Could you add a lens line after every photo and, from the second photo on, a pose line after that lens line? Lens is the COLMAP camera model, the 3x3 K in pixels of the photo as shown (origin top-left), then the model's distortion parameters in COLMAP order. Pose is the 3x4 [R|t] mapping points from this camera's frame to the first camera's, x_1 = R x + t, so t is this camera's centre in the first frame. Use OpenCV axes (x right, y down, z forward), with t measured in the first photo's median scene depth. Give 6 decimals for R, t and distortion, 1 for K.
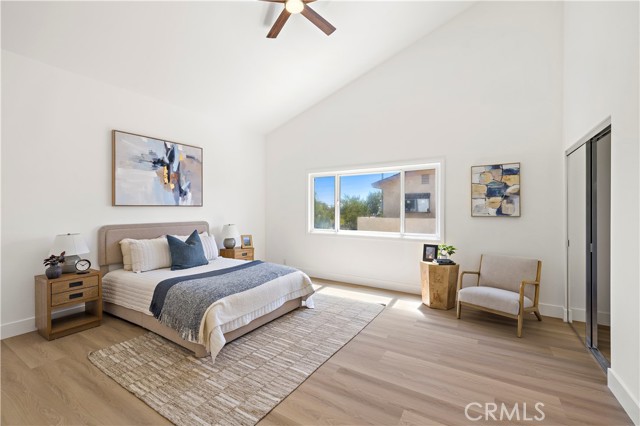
lens RADIAL K [[269.6, 0, 320.7], [0, 269.6, 211.3], [0, 0, 1]] dist [0.002654, 0.000279]
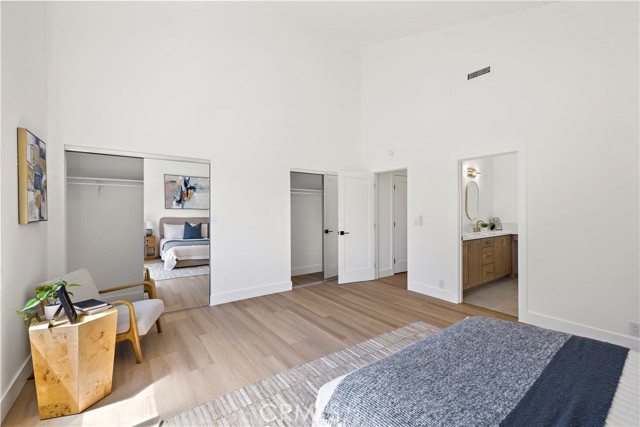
lens RADIAL K [[269.6, 0, 320.7], [0, 269.6, 211.8], [0, 0, 1]] dist [0.002654, 0.000279]
pose [[-0.925471, -0.001968, 0.378813, -0.255838], [0.001152, 0.999967, 0.008009, -0.007524], [-0.378816, 0.007849, -0.925439, 1.857759]]
